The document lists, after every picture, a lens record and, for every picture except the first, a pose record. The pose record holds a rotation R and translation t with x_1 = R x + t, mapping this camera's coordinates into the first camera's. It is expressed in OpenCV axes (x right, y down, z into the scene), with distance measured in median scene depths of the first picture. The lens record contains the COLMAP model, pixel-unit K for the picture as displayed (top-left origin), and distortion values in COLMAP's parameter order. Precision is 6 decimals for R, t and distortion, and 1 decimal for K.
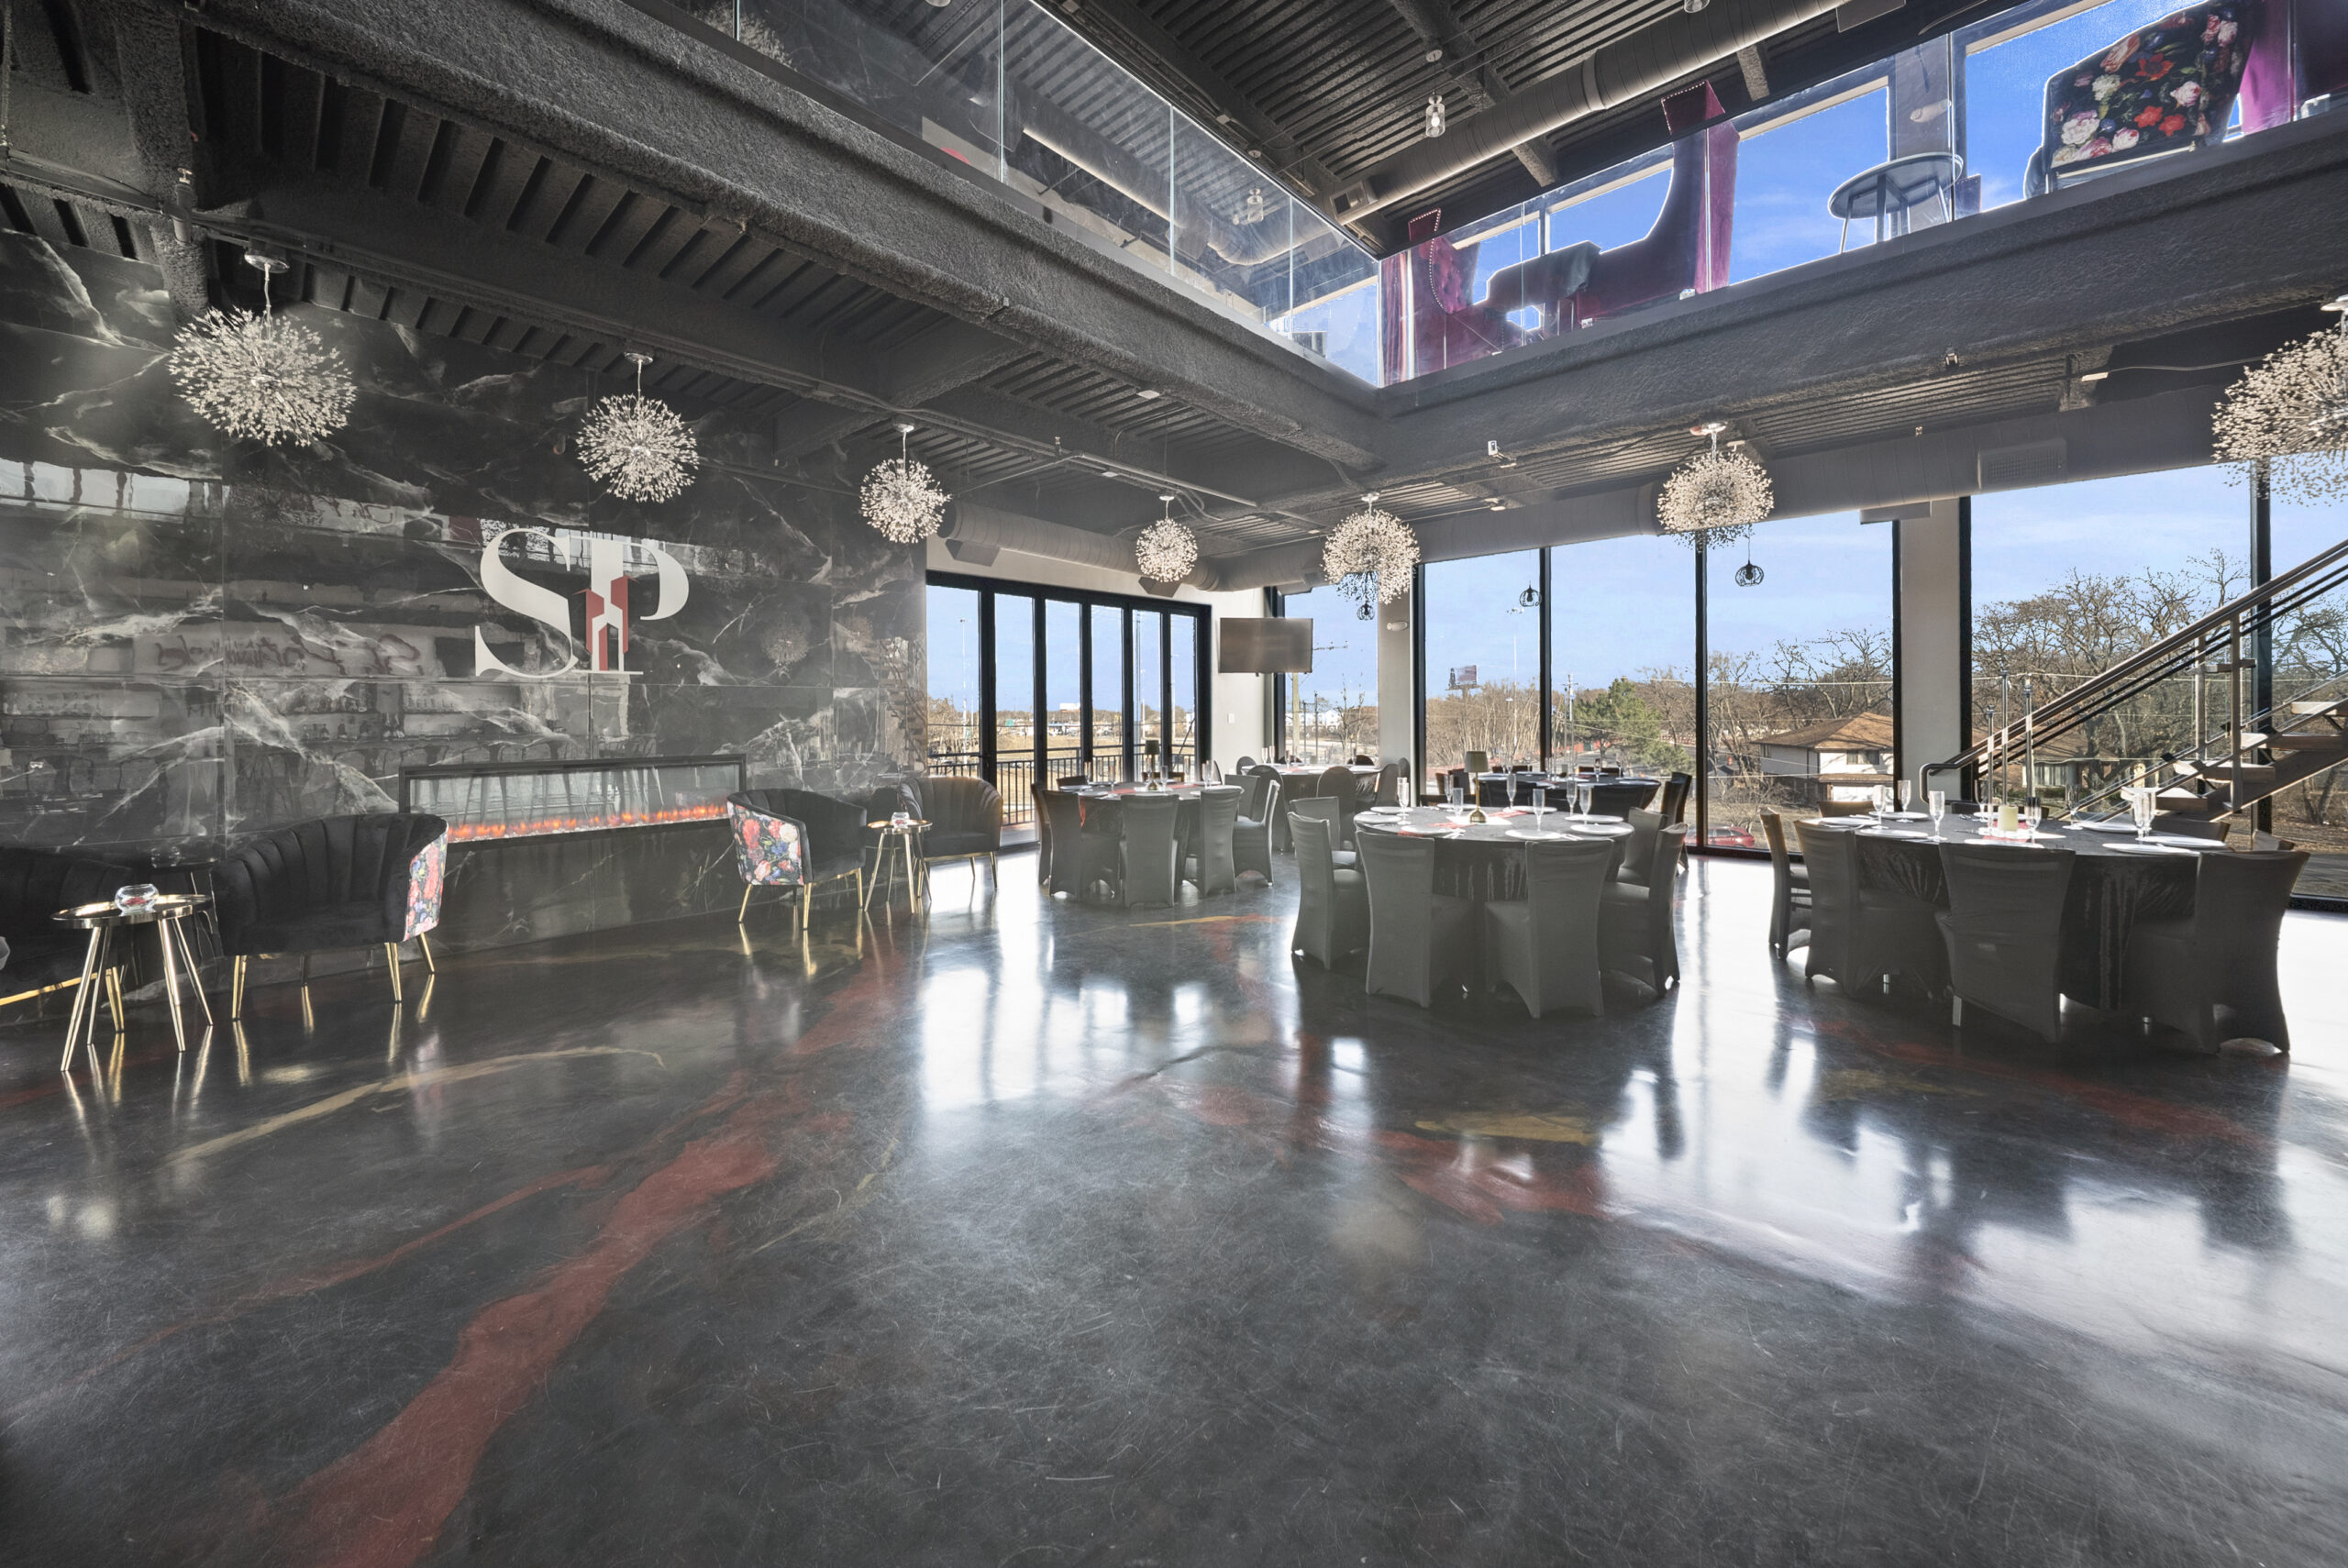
lens RADIAL K [[843.3, 0, 1187.4], [0, 843.3, 723.5], [0, 0, 1]] dist [-0.014622, -0.000240]
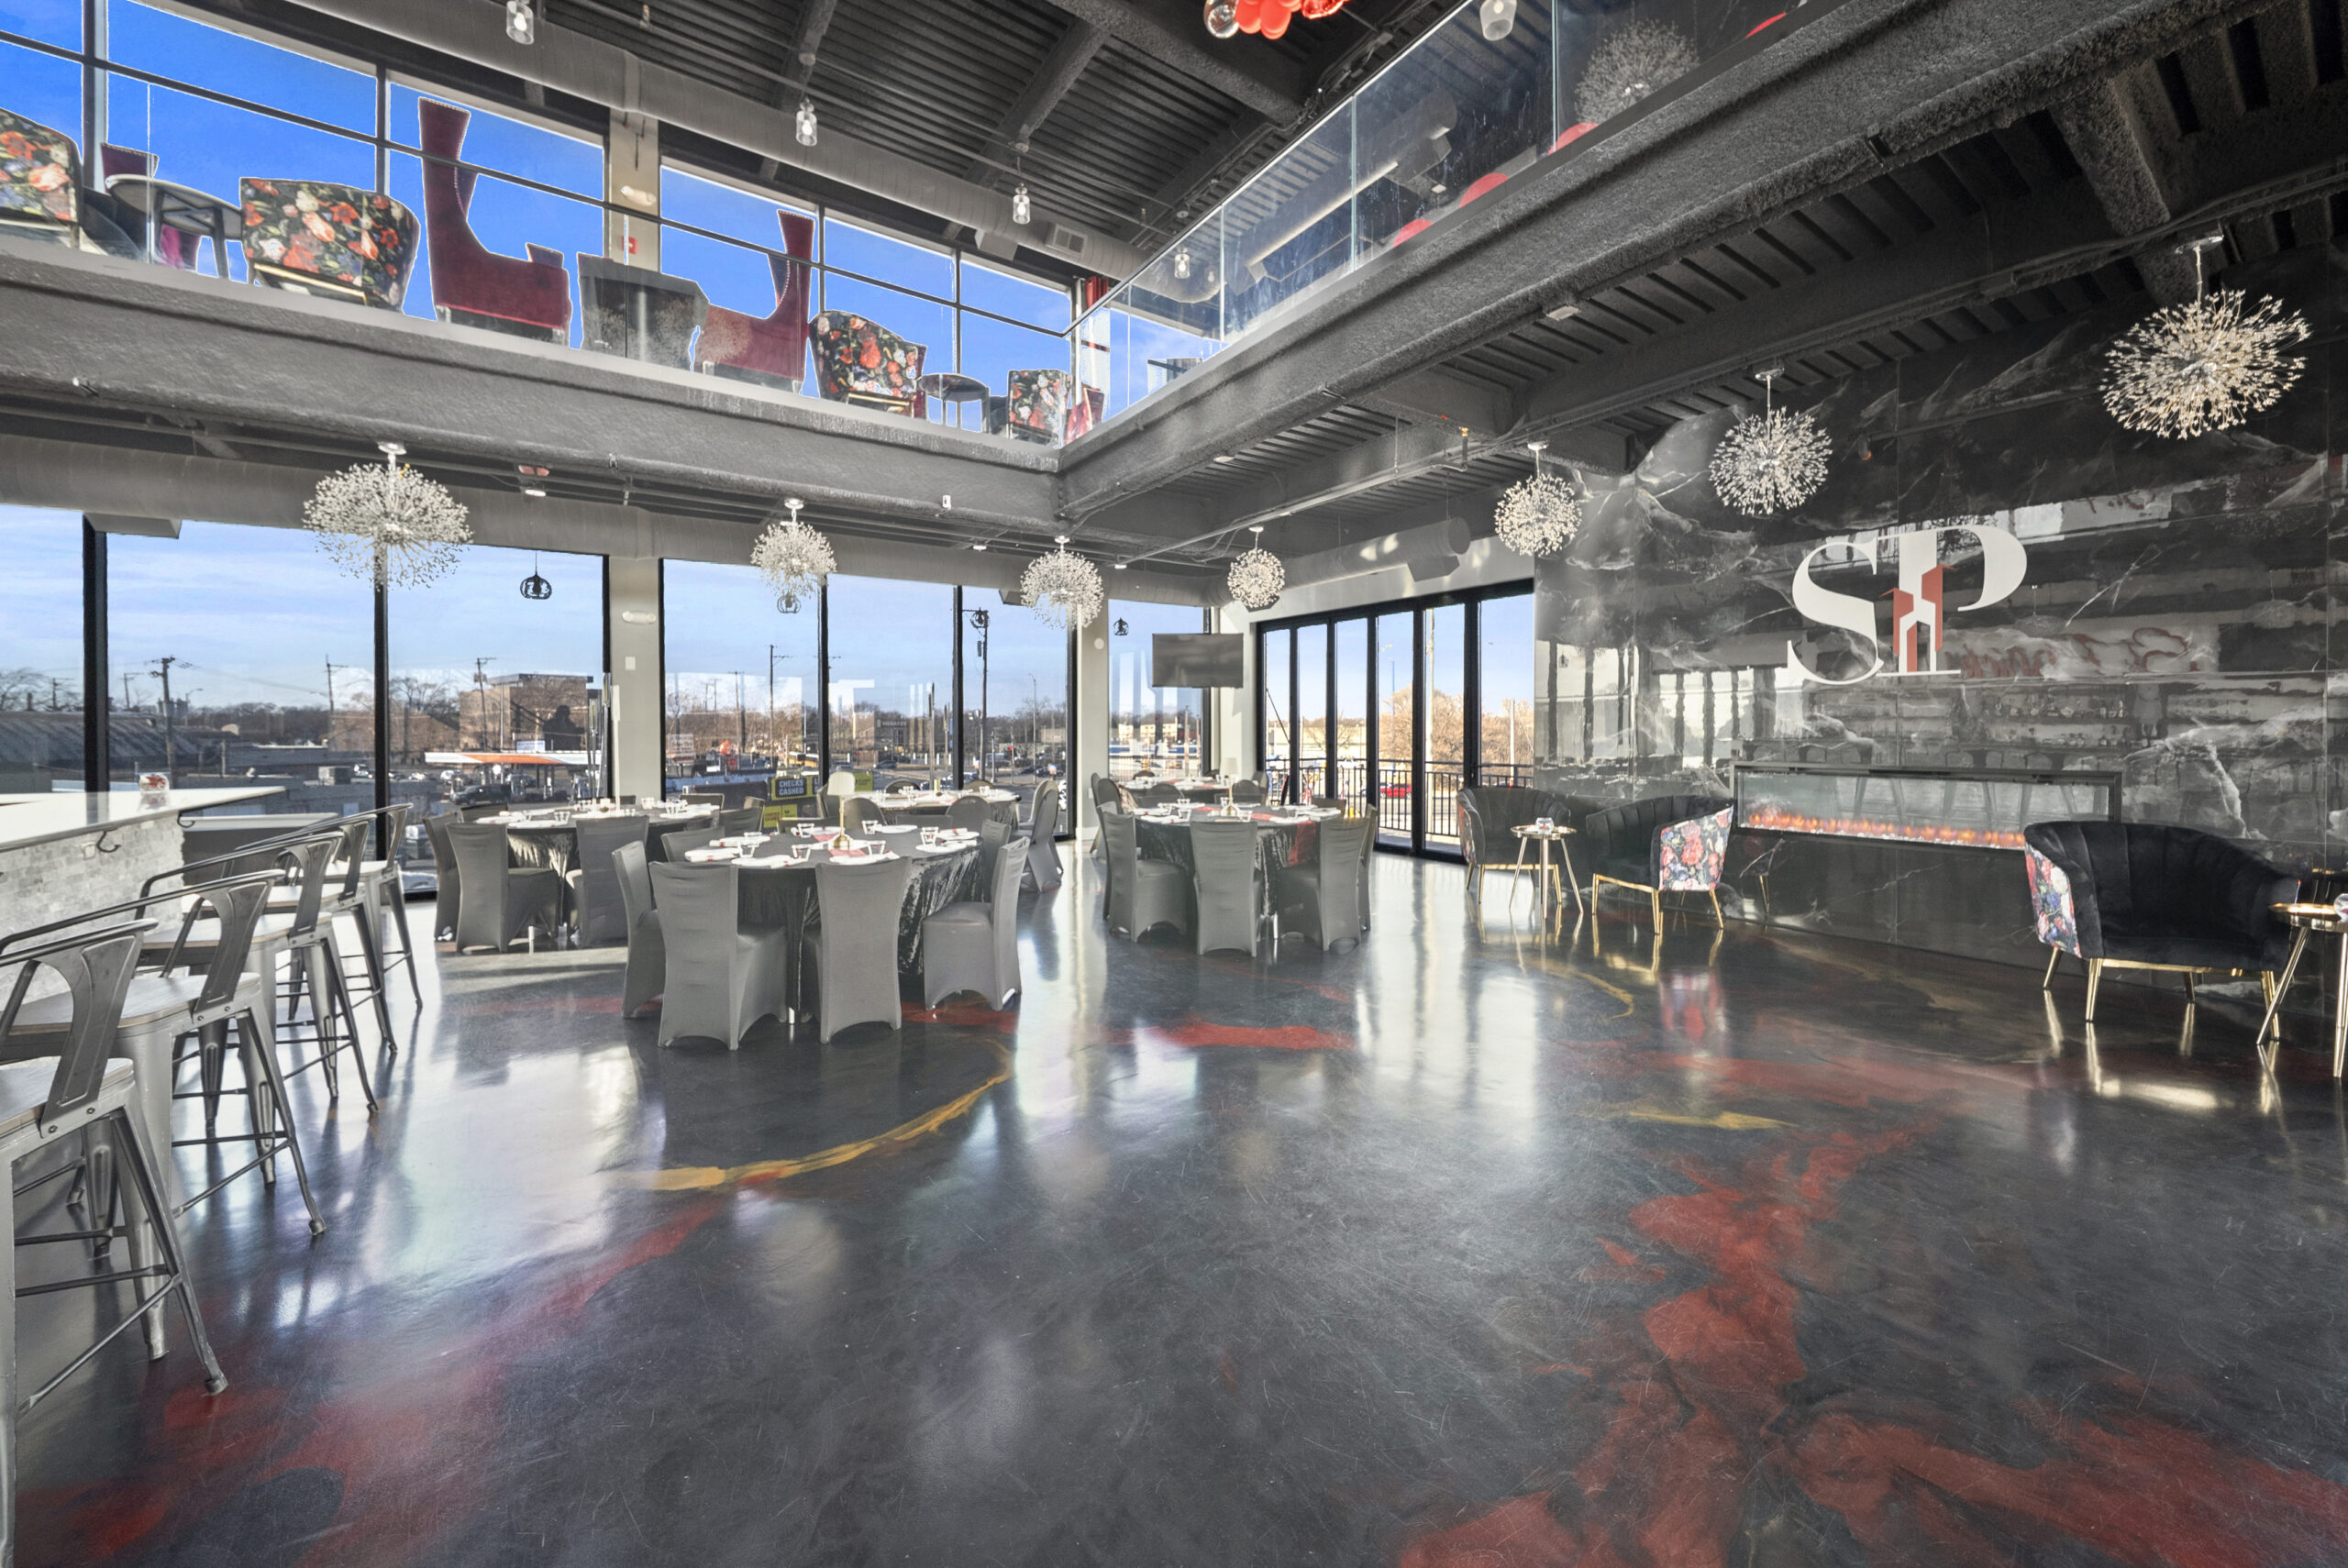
lens RADIAL K [[843.3, 0, 1161.5], [0, 843.3, 732.1], [0, 0, 1]] dist [-0.014622, -0.000240]
pose [[-0.244741, 0.013592, -0.969493, 0.424725], [-0.005056, 0.999870, 0.015294, -0.006090], [0.969575, 0.008645, -0.244640, 0.424664]]
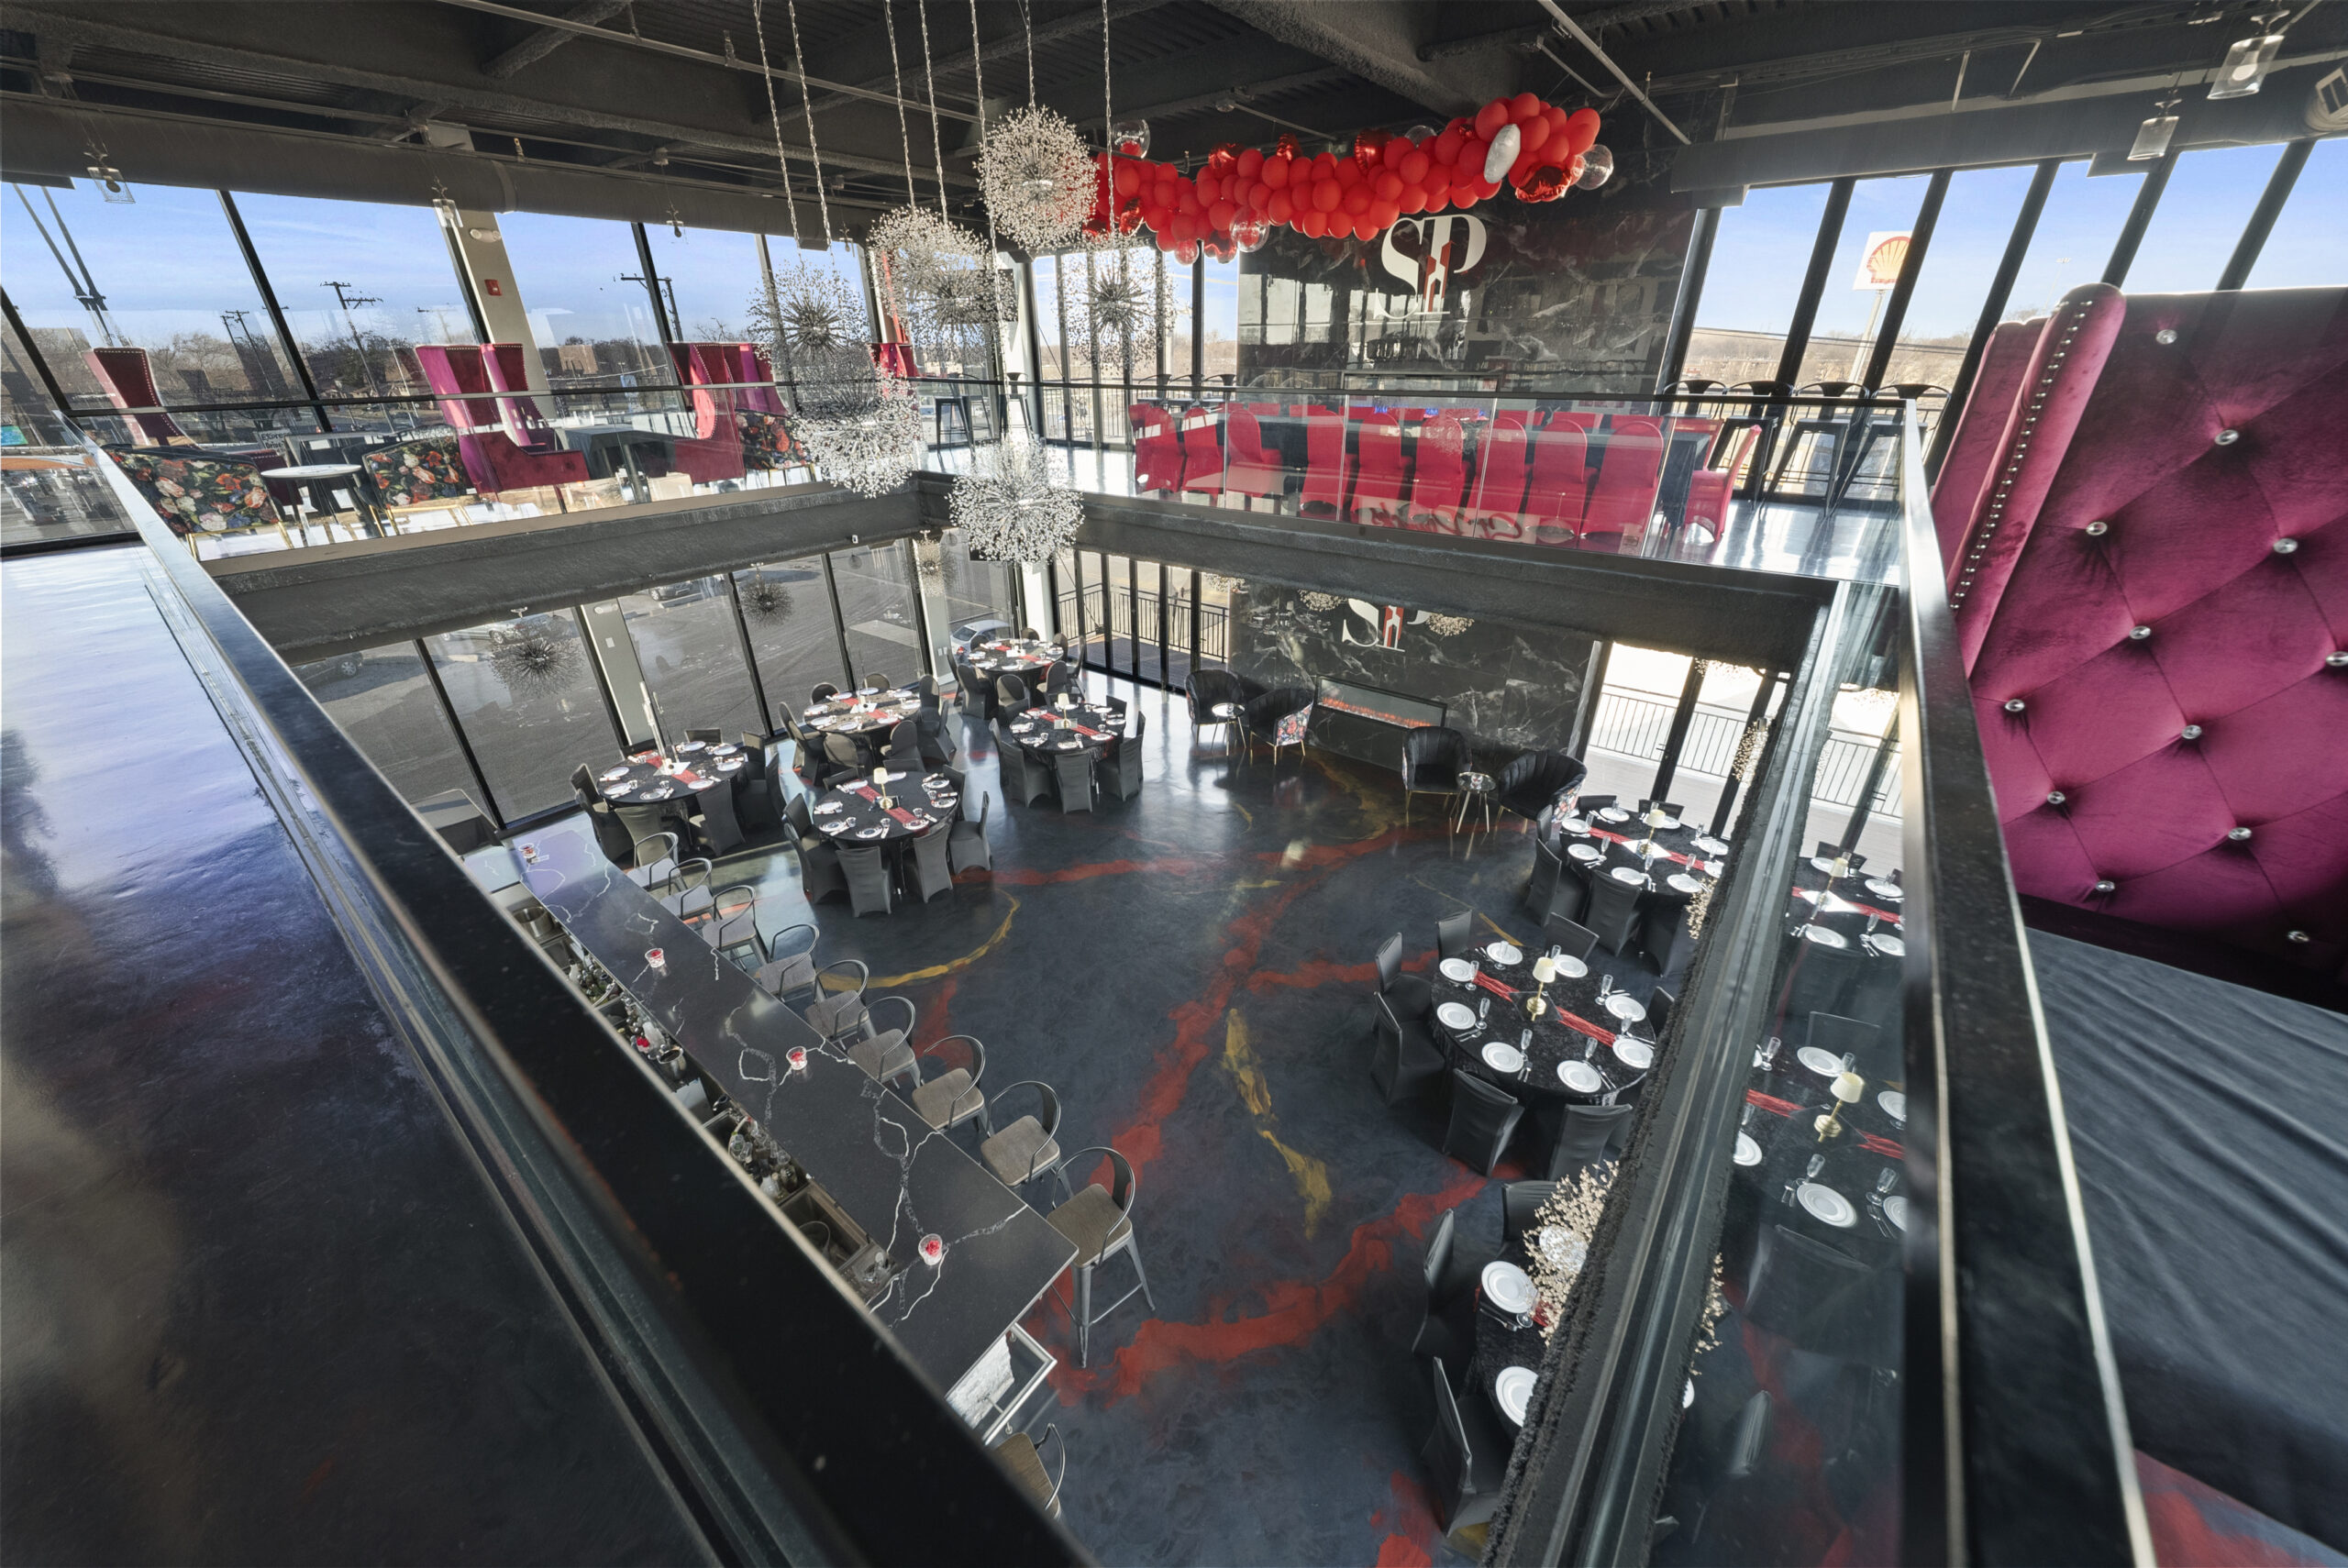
lens RADIAL K [[843.3, 0, 1164.1], [0, 843.3, 779.6], [0, 0, 1]] dist [-0.014622, -0.000240]
pose [[0.057934, 0.465518, -0.883140, 1.211242], [0.004615, 0.884492, 0.466533, -0.737413], [0.998310, -0.031103, 0.049094, 0.370493]]
